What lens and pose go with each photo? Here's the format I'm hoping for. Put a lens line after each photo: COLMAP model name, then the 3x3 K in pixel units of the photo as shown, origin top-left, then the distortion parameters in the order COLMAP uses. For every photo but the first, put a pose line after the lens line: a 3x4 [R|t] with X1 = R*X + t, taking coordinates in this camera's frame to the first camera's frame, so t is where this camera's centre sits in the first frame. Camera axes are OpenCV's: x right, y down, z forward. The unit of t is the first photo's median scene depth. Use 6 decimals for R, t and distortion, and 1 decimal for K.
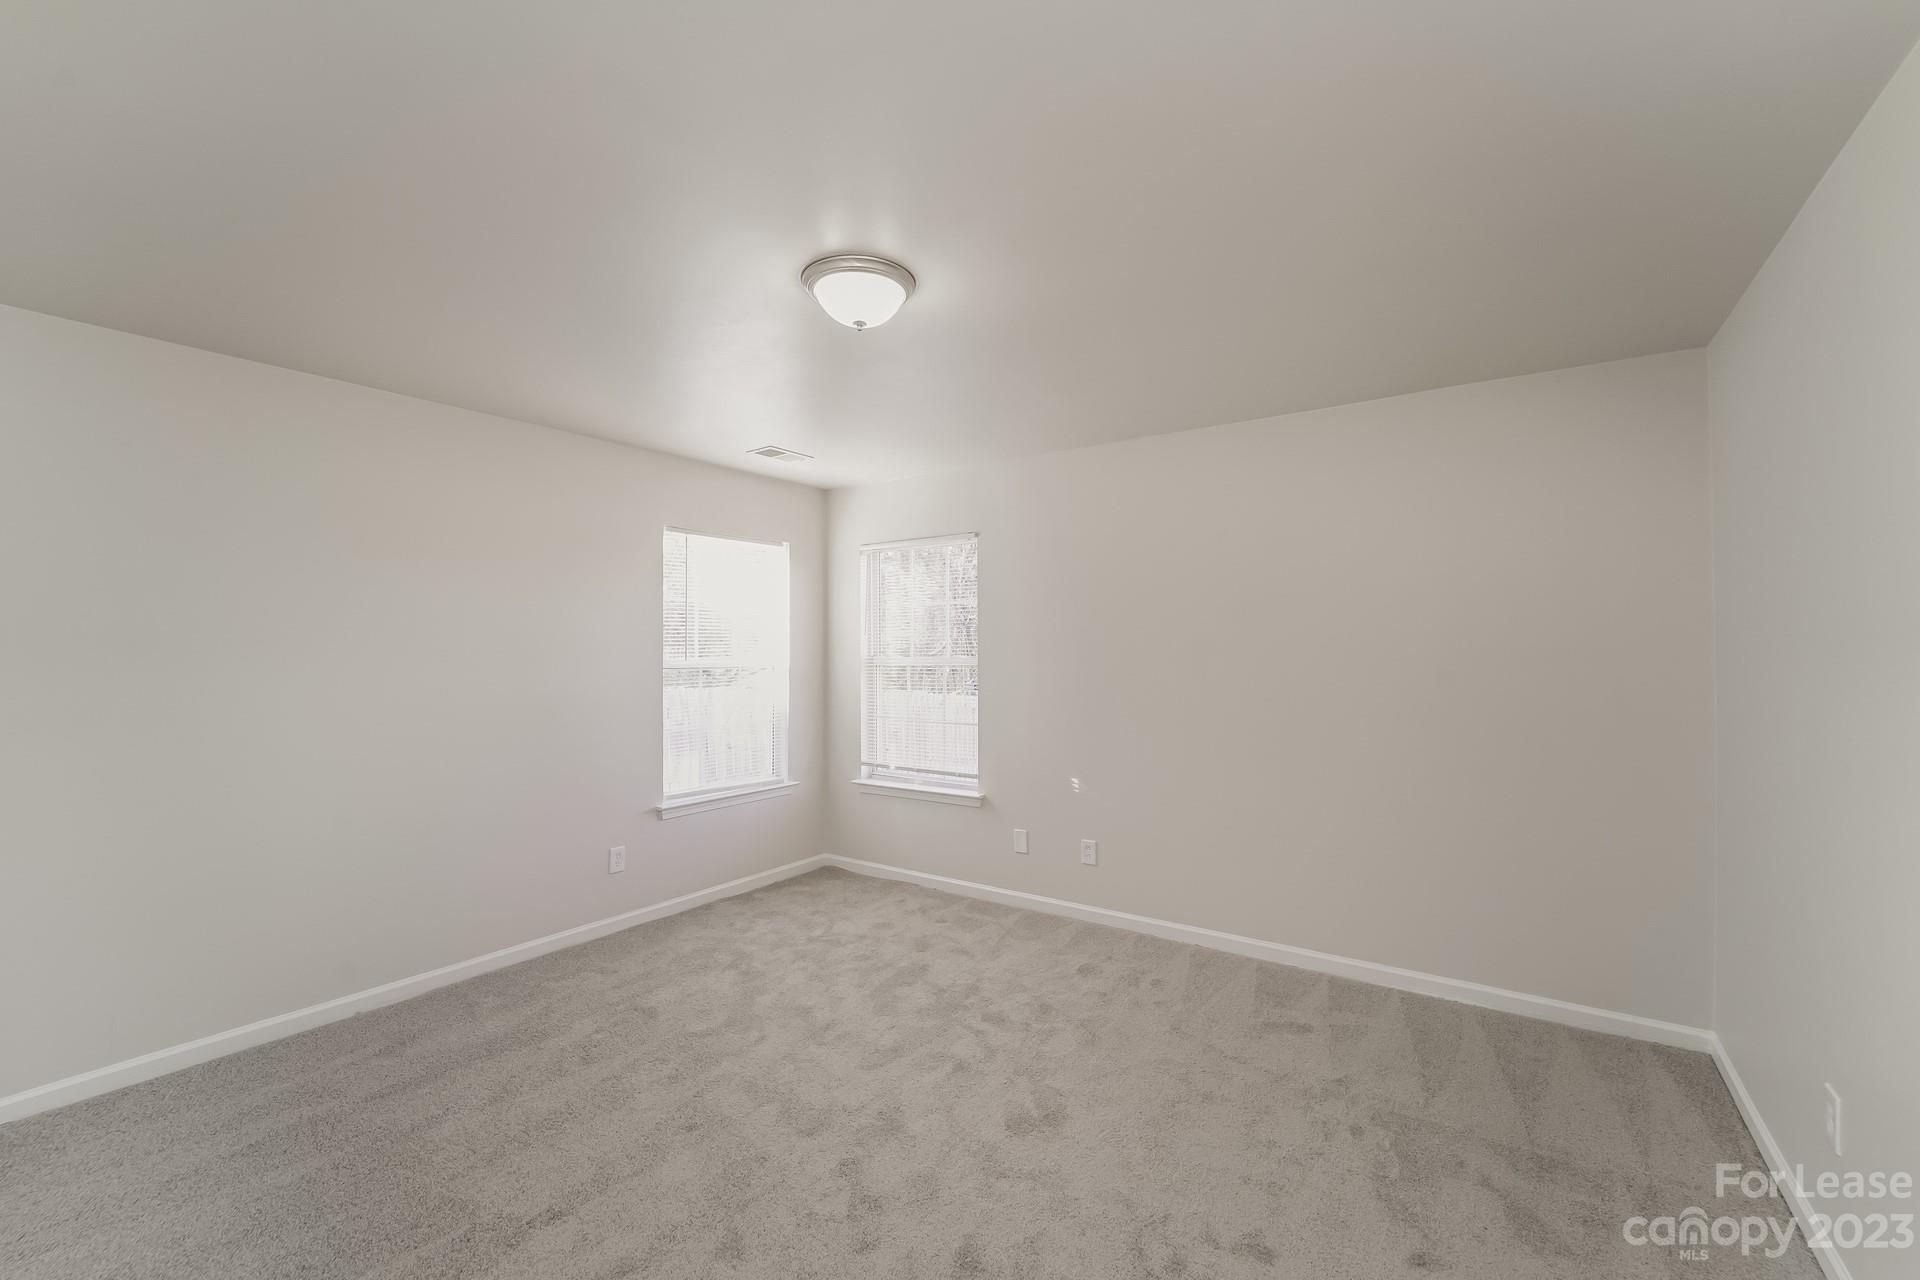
lens RADIAL K [[772.0, 0, 970.2], [0, 772.0, 644.4], [0, 0, 1]] dist [-0.001632, -0.000021]
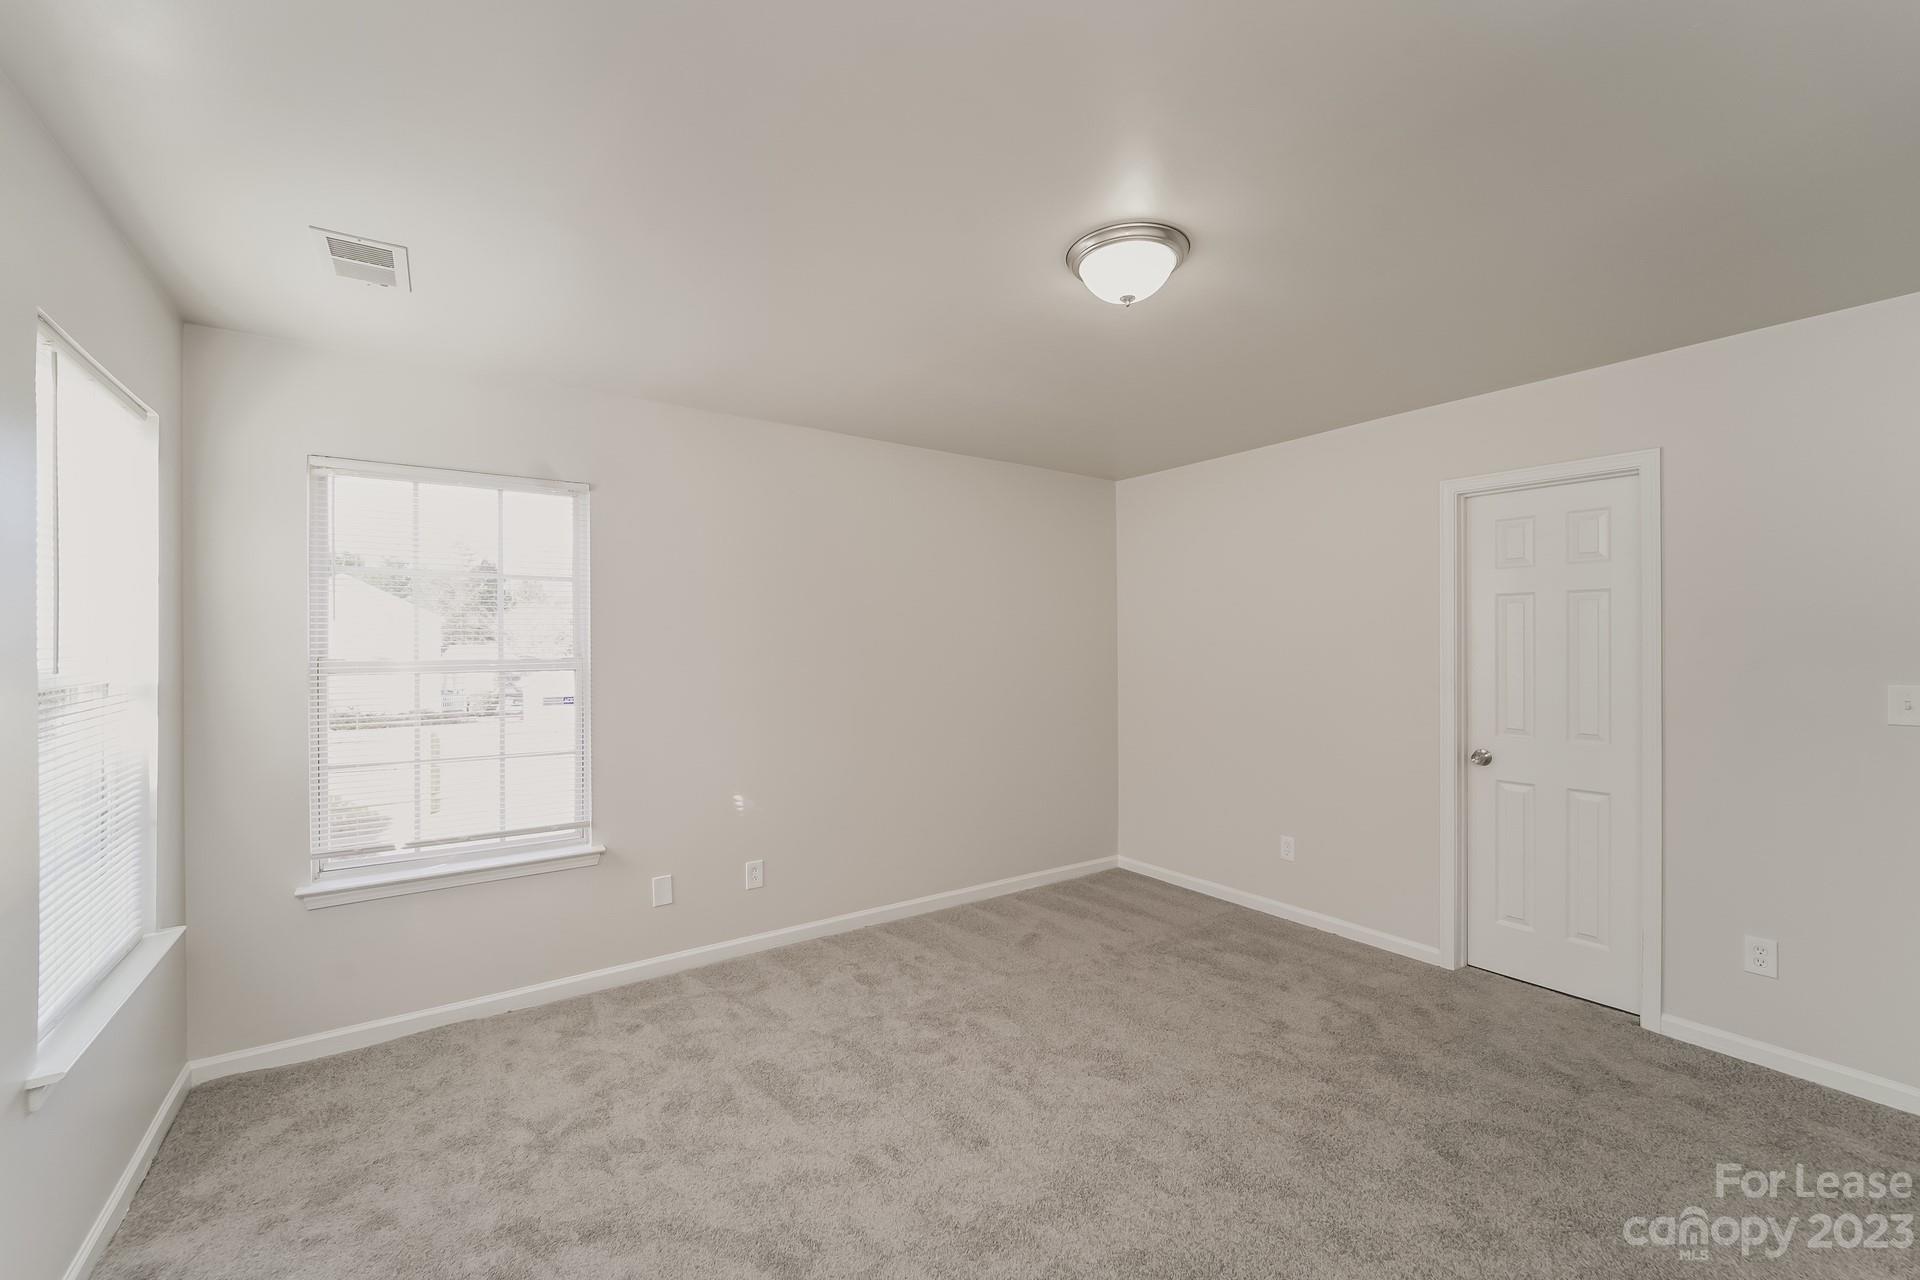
lens RADIAL K [[772.0, 0, 970.2], [0, 772.0, 644.4], [0, 0, 1]] dist [-0.001632, -0.000021]
pose [[0.341810, 0.001649, 0.939768, -0.665591], [-0.012947, 0.999912, 0.002954, -0.002920], [-0.939680, -0.013177, 0.341802, 0.516973]]
